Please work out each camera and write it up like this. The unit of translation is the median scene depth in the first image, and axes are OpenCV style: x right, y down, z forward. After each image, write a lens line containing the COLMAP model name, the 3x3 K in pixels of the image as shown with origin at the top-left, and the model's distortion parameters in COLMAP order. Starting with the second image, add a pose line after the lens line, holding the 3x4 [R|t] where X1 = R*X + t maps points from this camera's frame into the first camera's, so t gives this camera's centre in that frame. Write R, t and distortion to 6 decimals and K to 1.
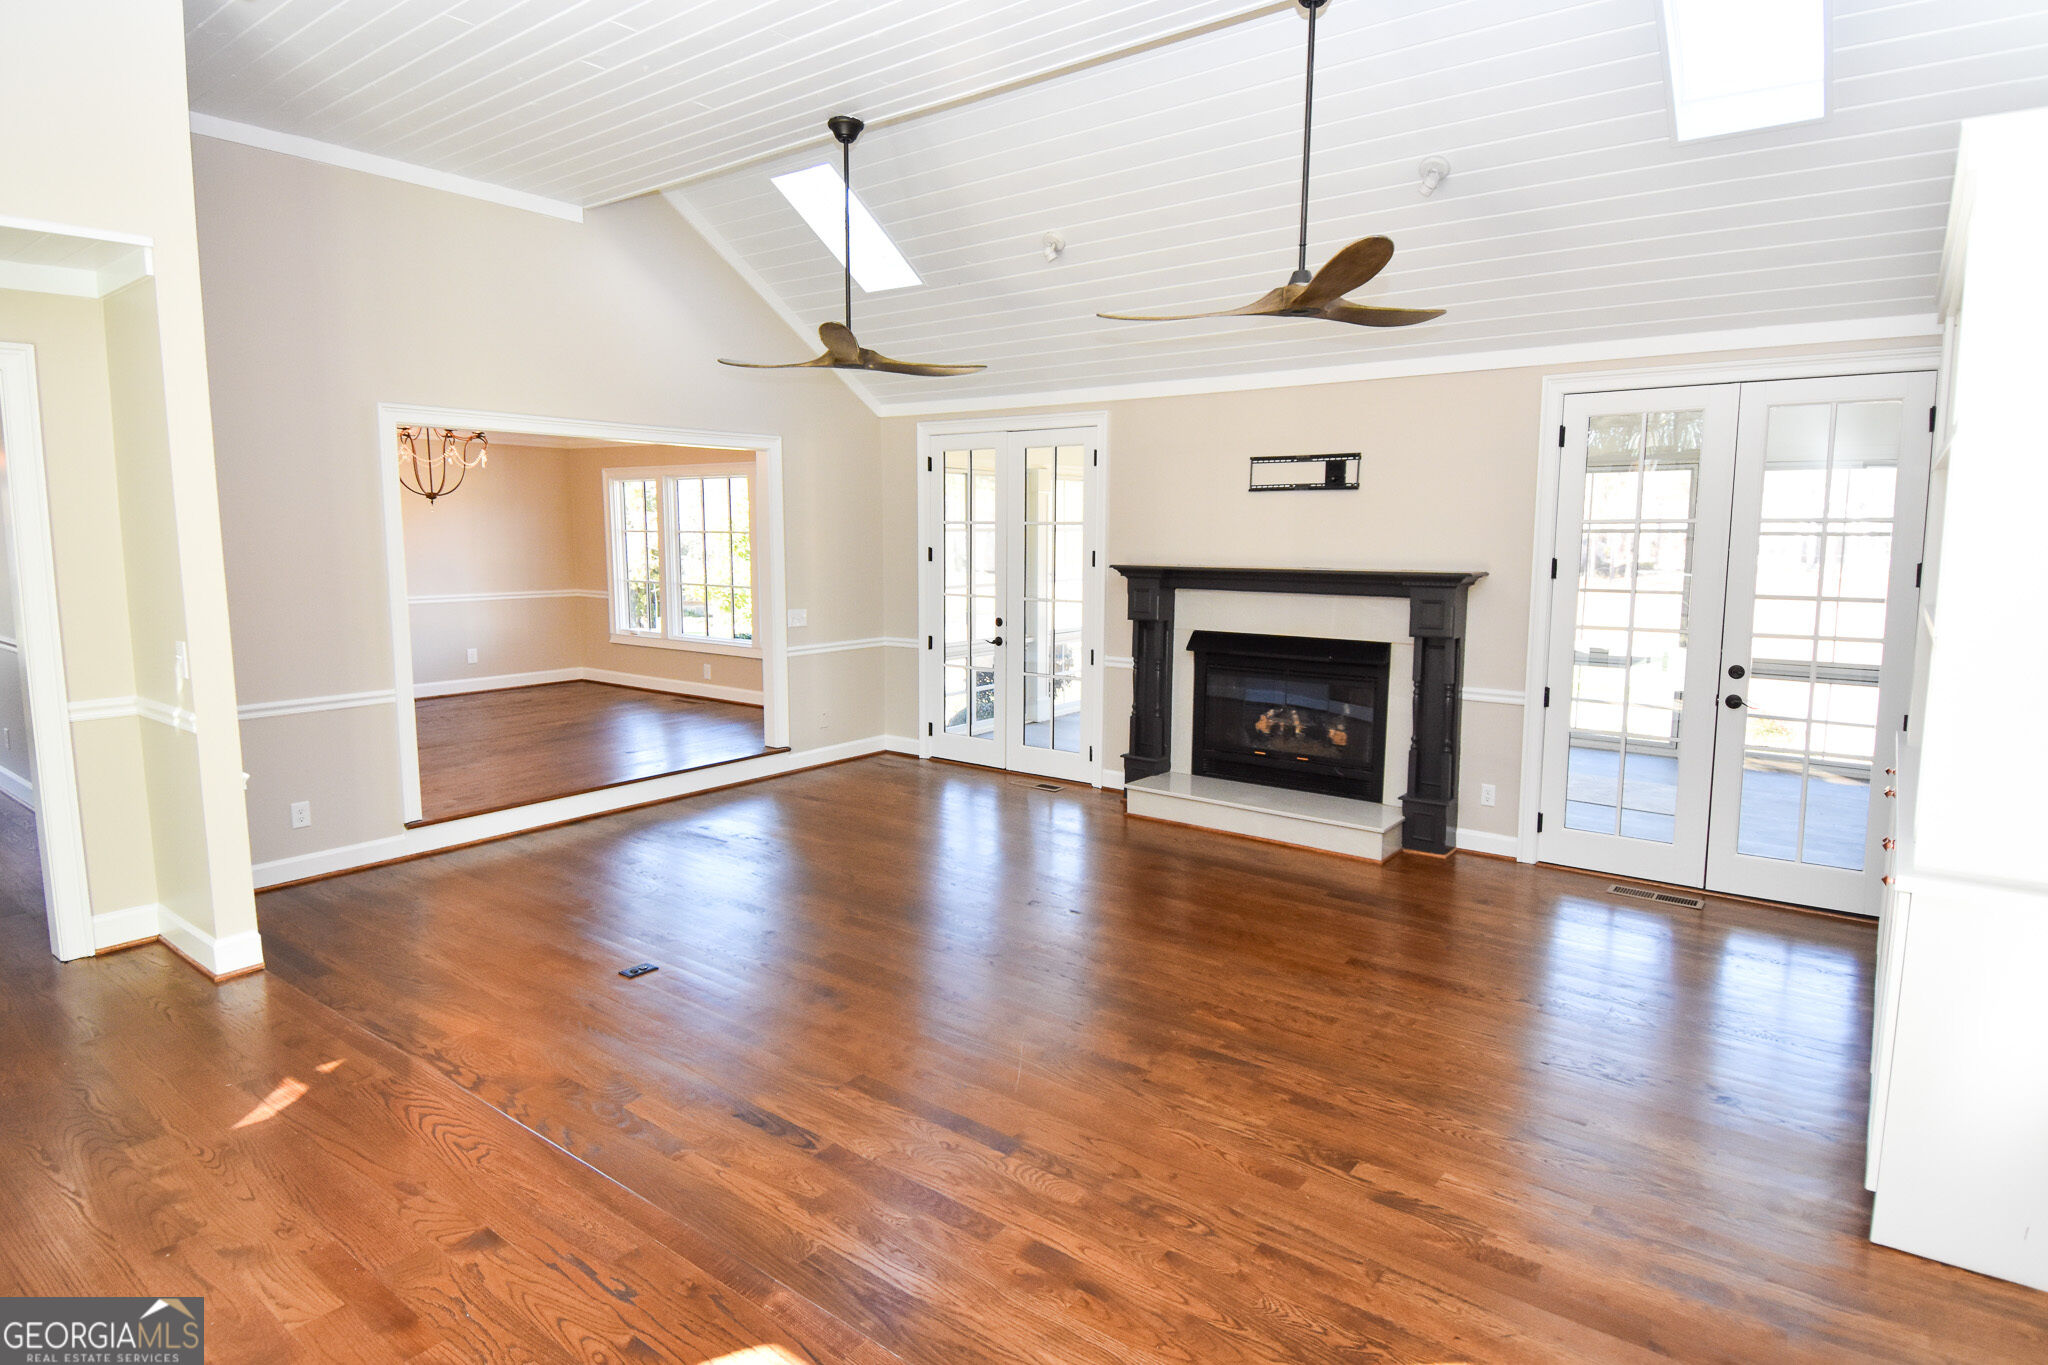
lens RADIAL K [[1067.4, 0, 1006.0], [0, 1067.4, 677.6], [0, 0, 1]] dist [0.055986, -0.055074]
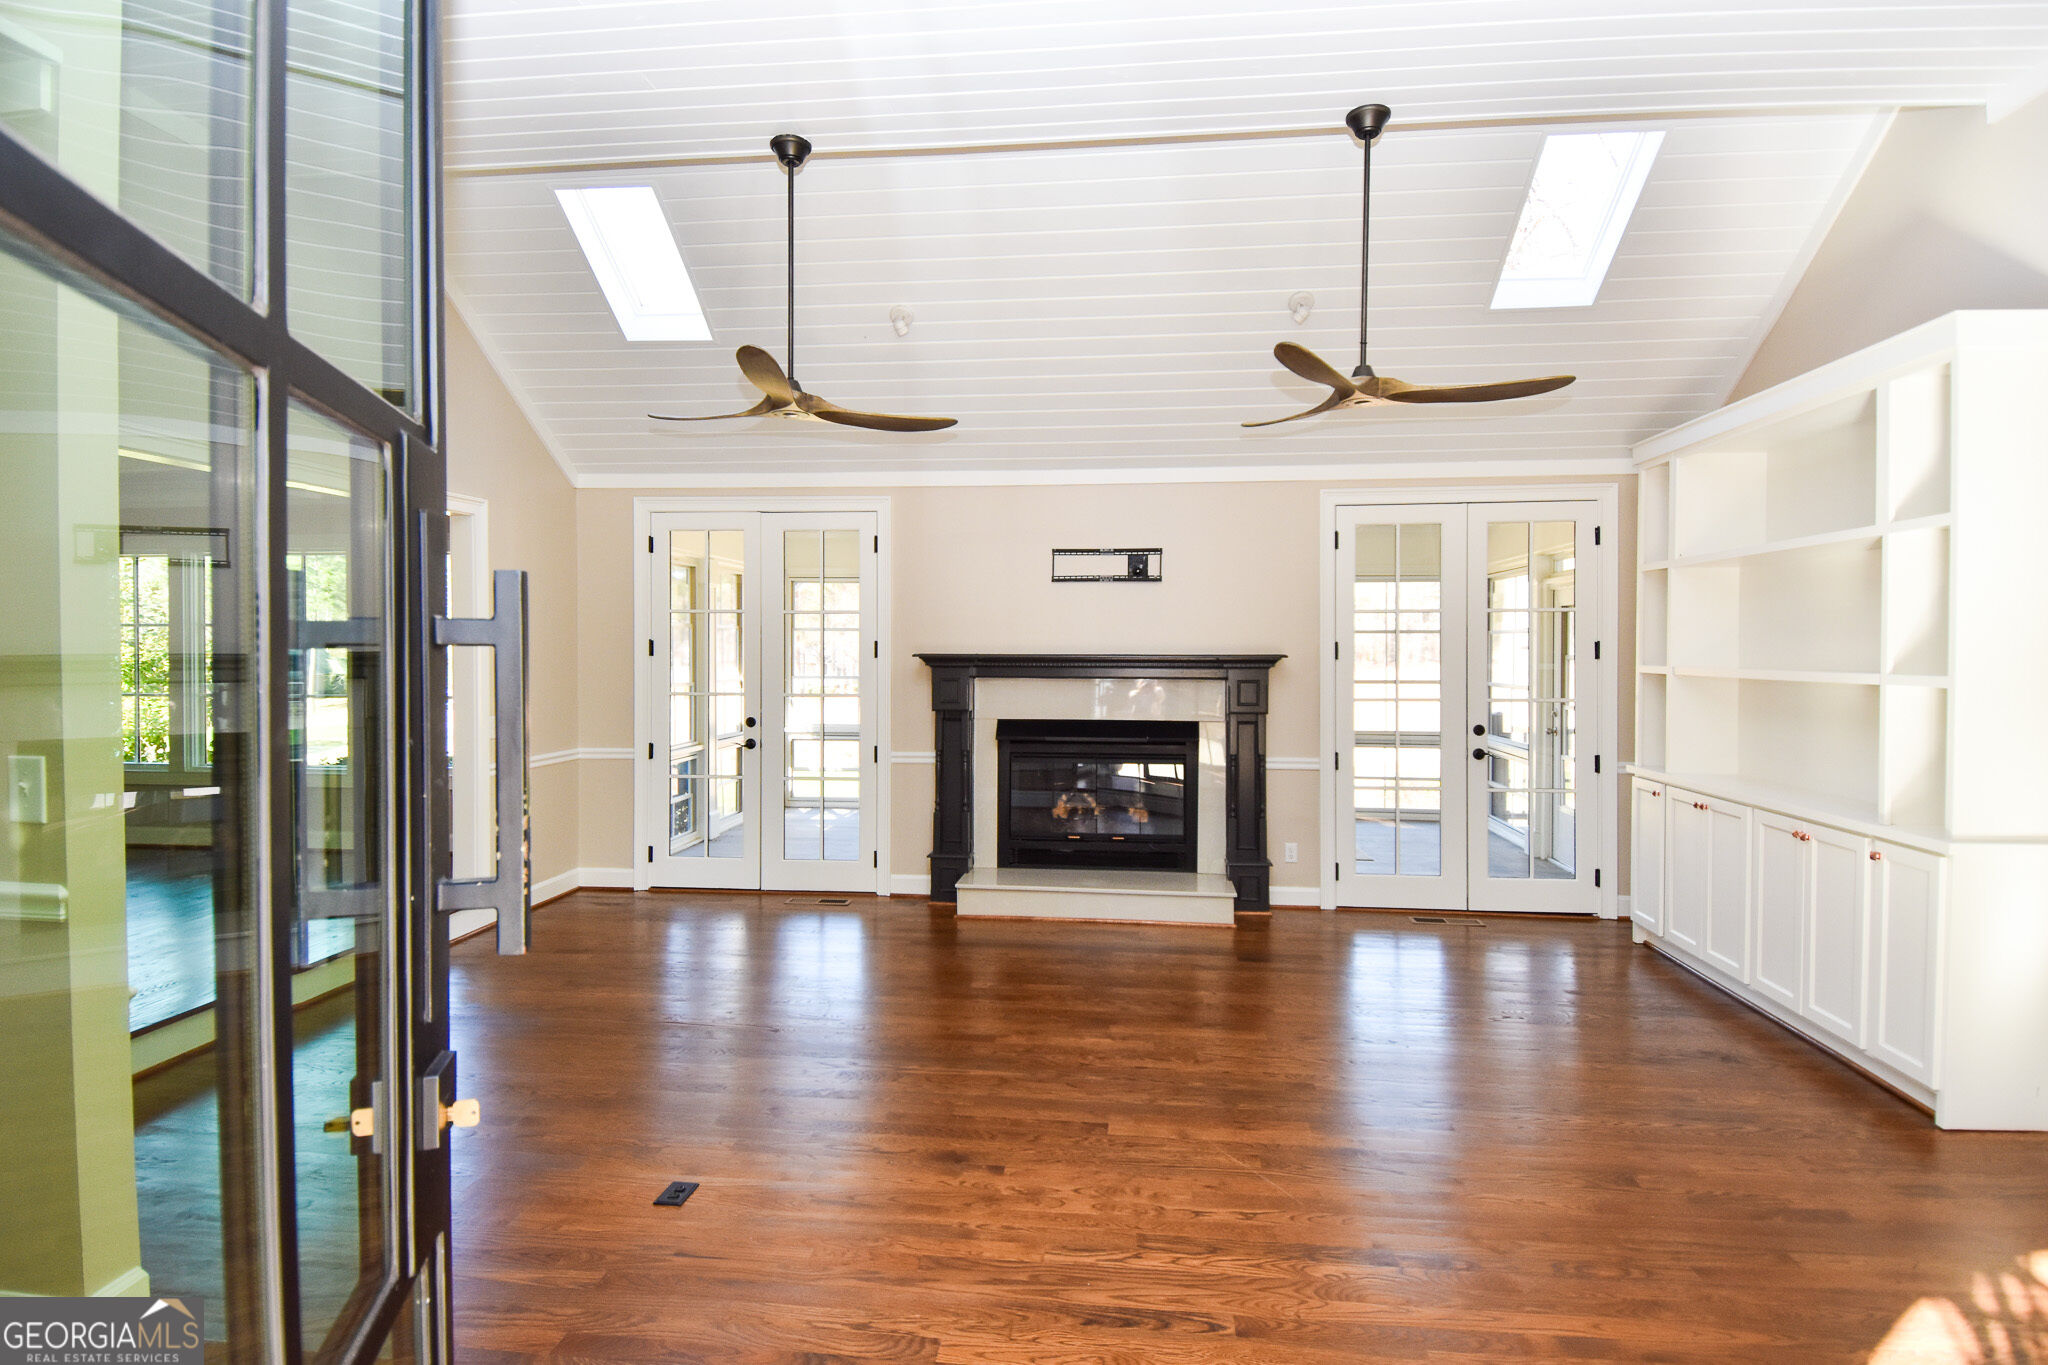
lens RADIAL K [[1067.4, 0, 1006.0], [0, 1067.4, 677.6], [0, 0, 1]] dist [0.055986, -0.055074]
pose [[0.862991, -0.013998, 0.505026, -0.314406], [0.068402, 0.993649, -0.089345, 0.006125], [-0.500568, 0.111649, 0.858467, 0.144831]]
